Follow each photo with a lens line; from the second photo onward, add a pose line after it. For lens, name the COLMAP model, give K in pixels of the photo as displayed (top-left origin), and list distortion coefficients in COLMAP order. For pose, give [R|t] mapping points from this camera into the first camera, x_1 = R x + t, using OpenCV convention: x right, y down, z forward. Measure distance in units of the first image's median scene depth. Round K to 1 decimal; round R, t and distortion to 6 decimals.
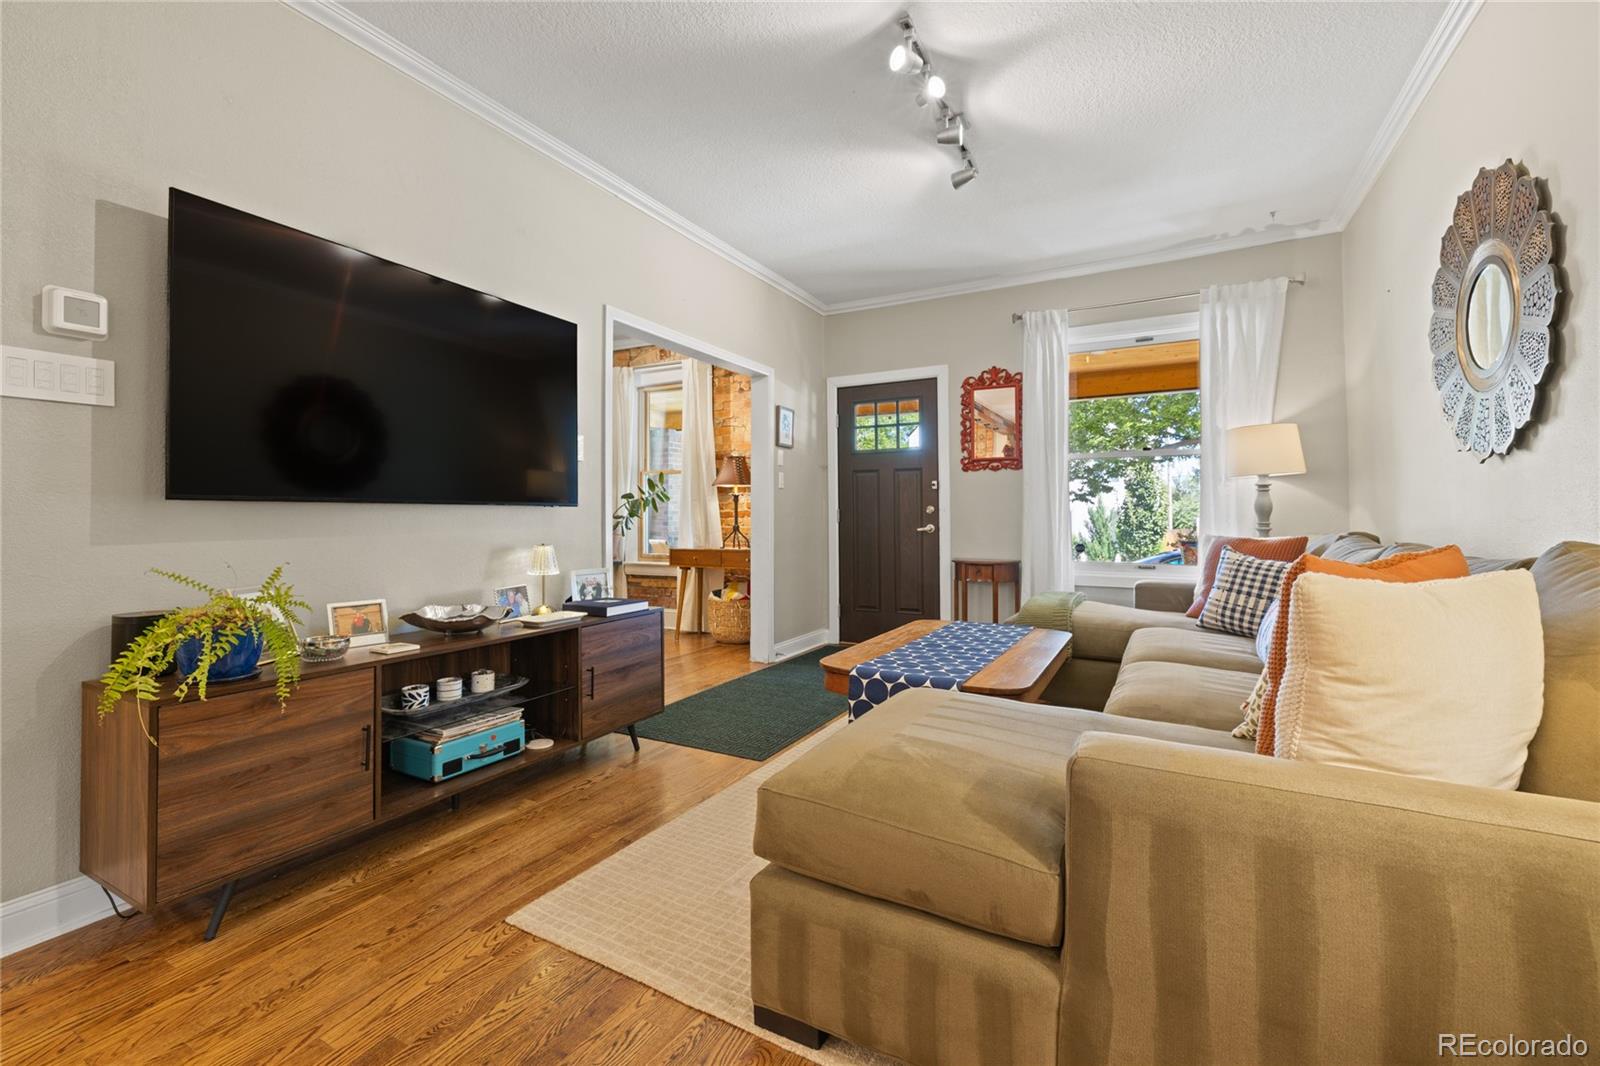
lens RADIAL K [[663.6, 0, 811.3], [0, 663.6, 506.2], [0, 0, 1]] dist [-0.000844, 0.000902]
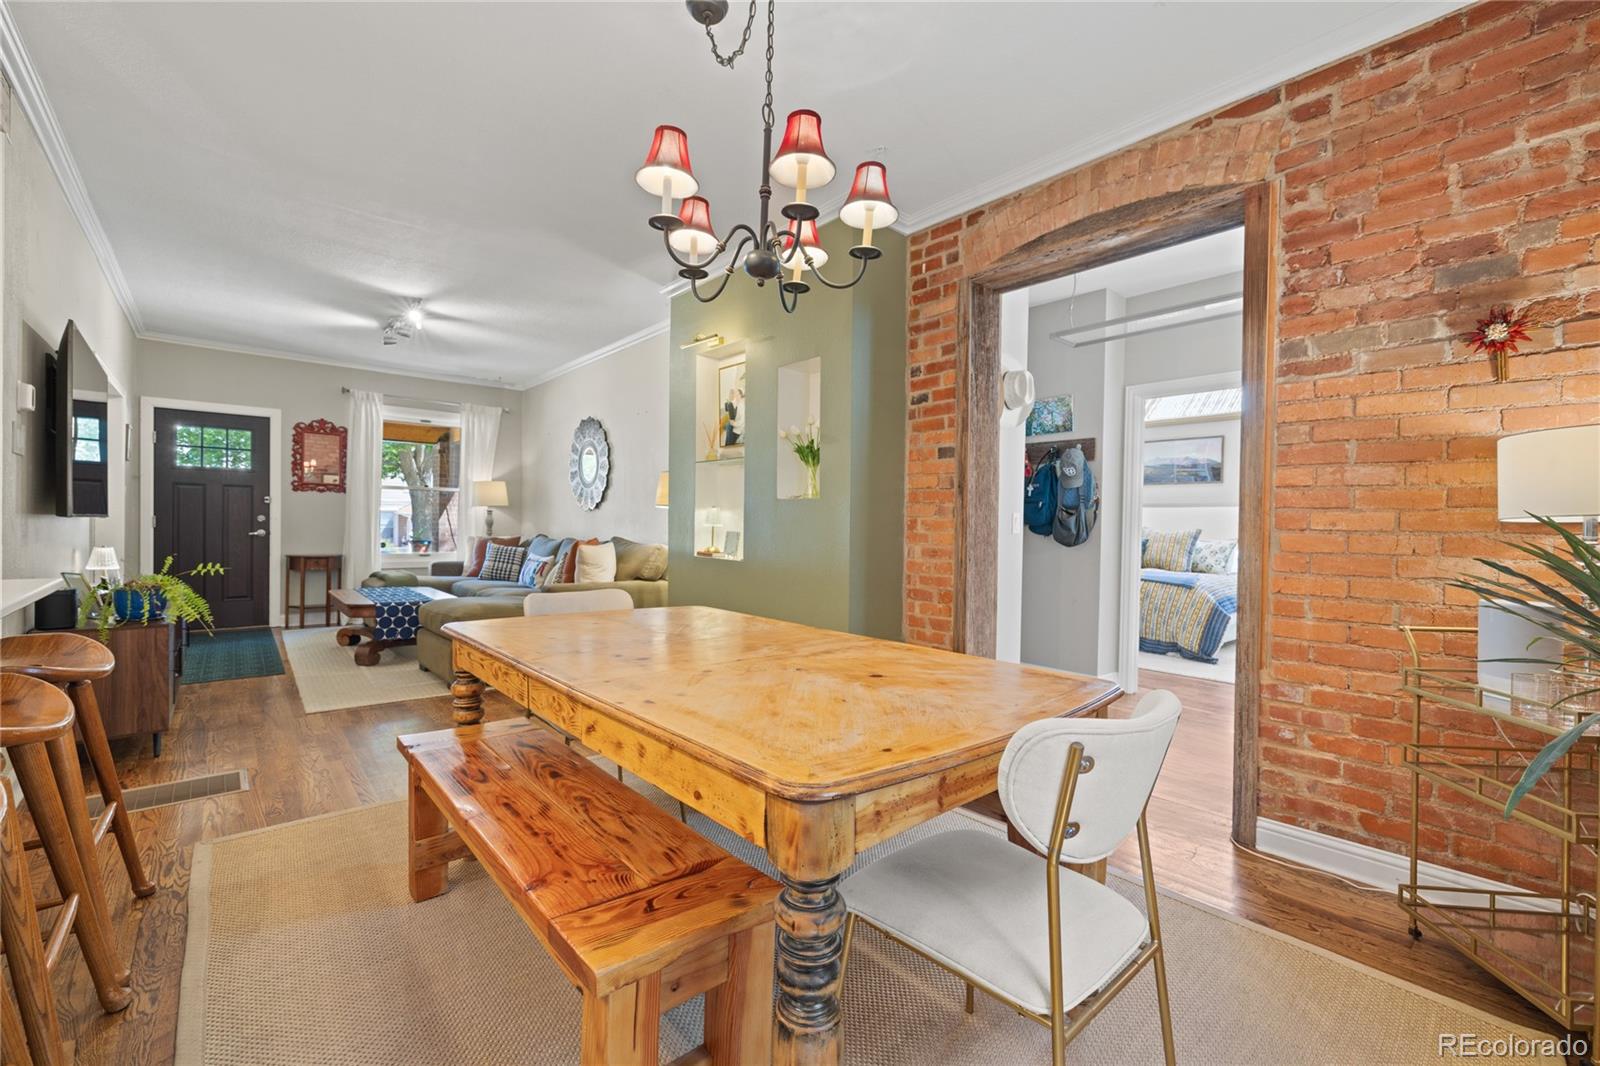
lens RADIAL K [[663.6, 0, 803.2], [0, 663.6, 530.4], [0, 0, 1]] dist [-0.000844, 0.000902]
pose [[0.339988, 0.000321, 0.940430, -1.172951], [-0.031828, 0.999431, 0.011166, -0.033933], [-0.939891, -0.033728, 0.339805, -0.754939]]
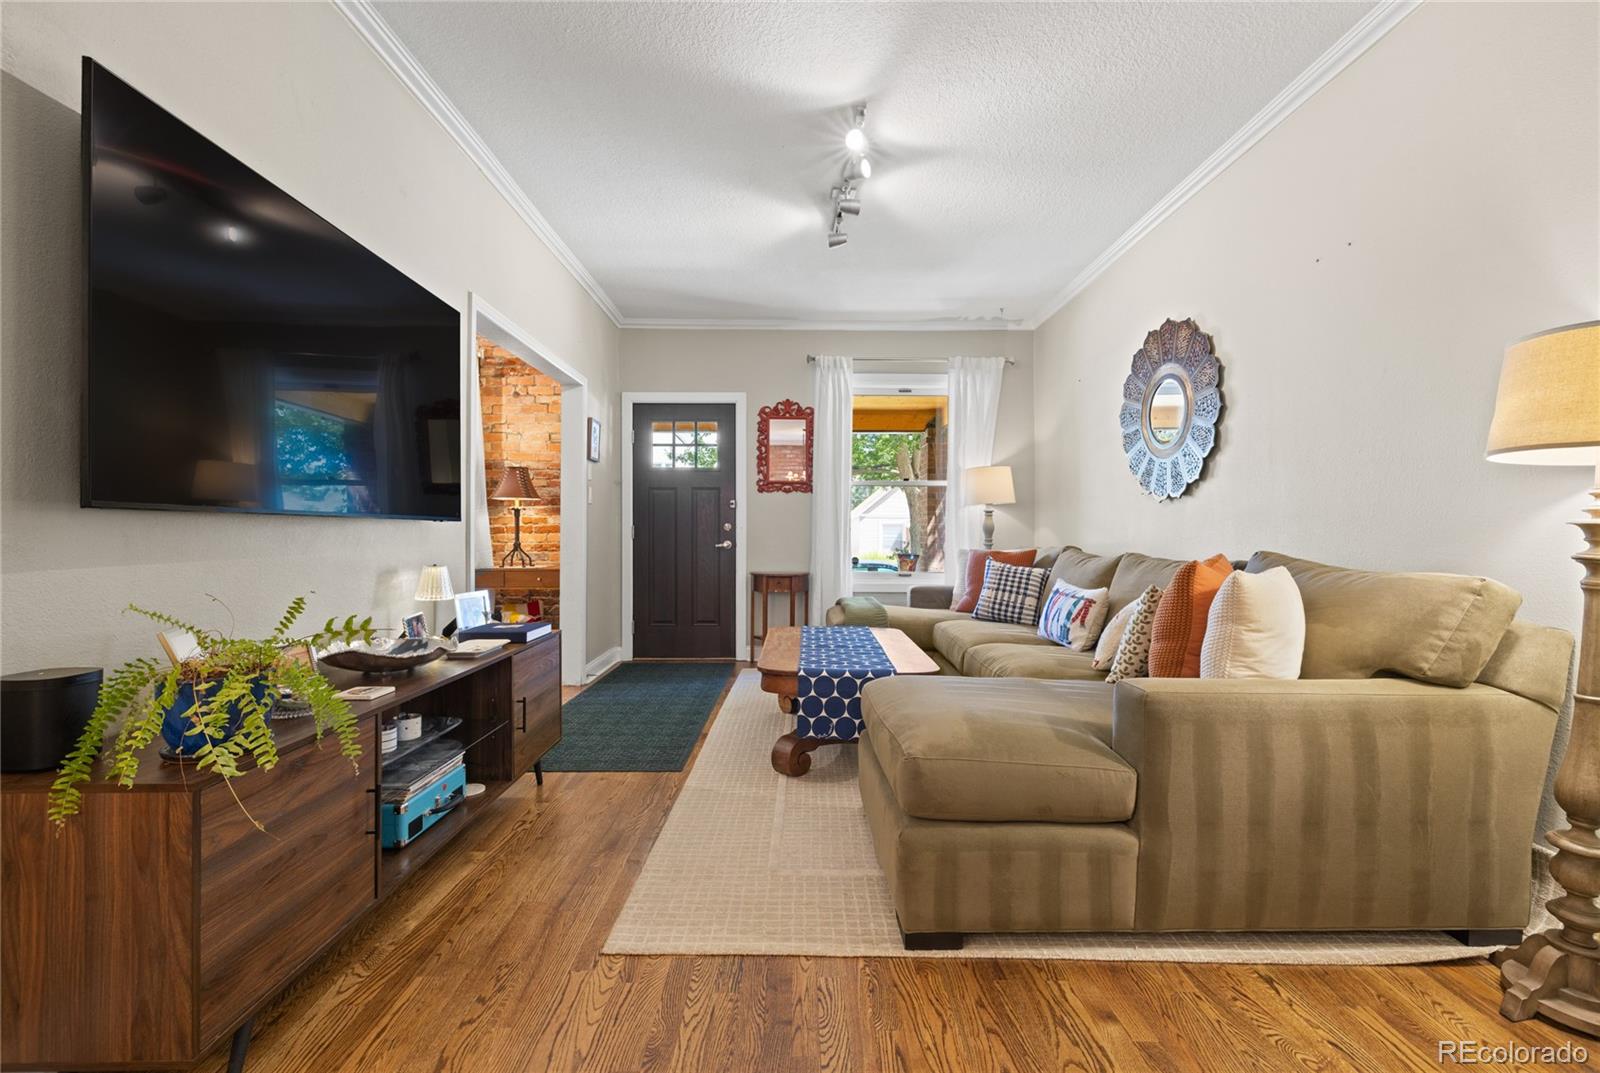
lens RADIAL K [[663.6, 0, 799.2], [0, 663.6, 533.0], [0, 0, 1]] dist [-0.000844, 0.000902]
pose [[0.875638, 0.004625, 0.482946, -0.405898], [-0.012808, 0.999825, 0.013647, -0.002137], [-0.482798, -0.018136, 0.875544, 0.016271]]
